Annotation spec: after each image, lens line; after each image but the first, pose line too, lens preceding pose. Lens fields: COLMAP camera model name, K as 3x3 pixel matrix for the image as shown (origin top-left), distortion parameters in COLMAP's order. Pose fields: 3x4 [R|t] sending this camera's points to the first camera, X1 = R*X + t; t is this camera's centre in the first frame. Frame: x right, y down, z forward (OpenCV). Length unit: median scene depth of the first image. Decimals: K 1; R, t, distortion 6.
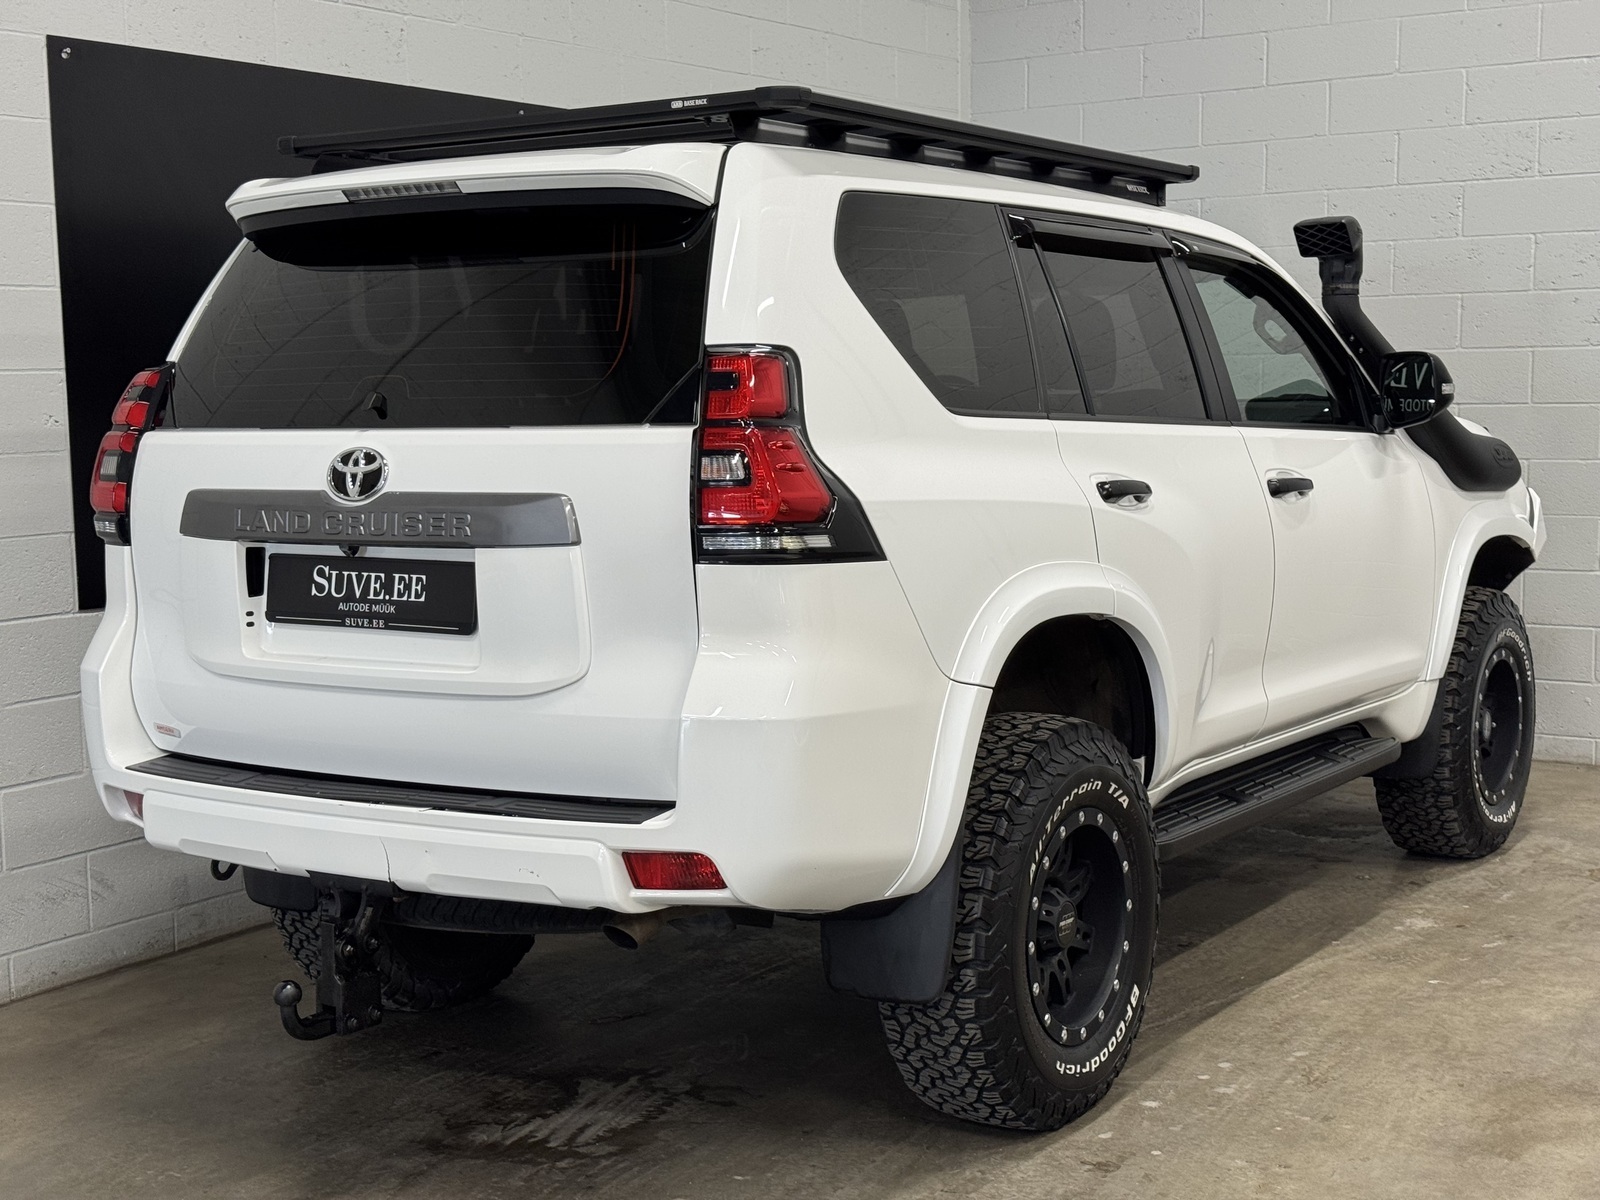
lens RADIAL K [[2259.0, 0, 800.0], [0, 2259.0, 600.0], [0, 0, 1]] dist [0.198139, -0.509630]
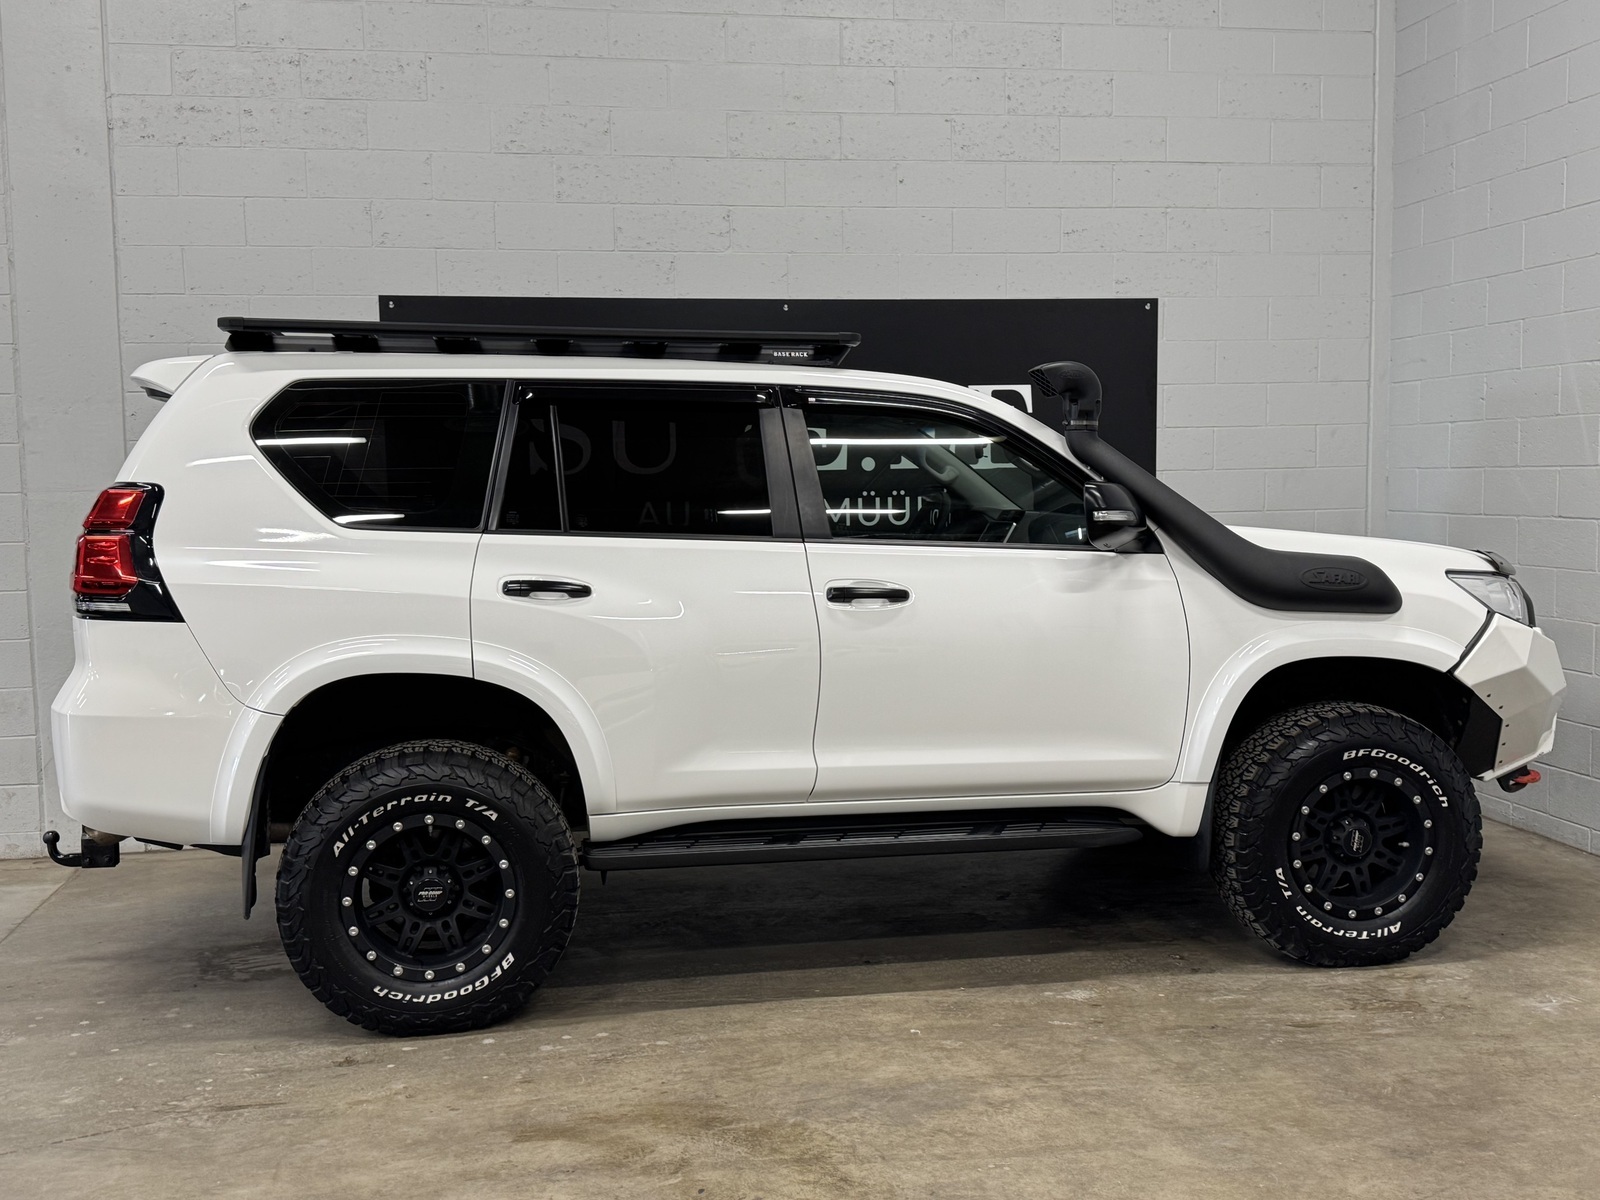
lens RADIAL K [[1627.8, 0, 800.0], [0, 1627.8, 600.0], [0, 0, 1]] dist [0.209984, -0.501622]
pose [[0.684527, 0.062111, -0.726337, 0.964955], [-0.072182, 0.997242, 0.017250, -0.069646], [0.725405, 0.040620, 0.687123, 0.444512]]
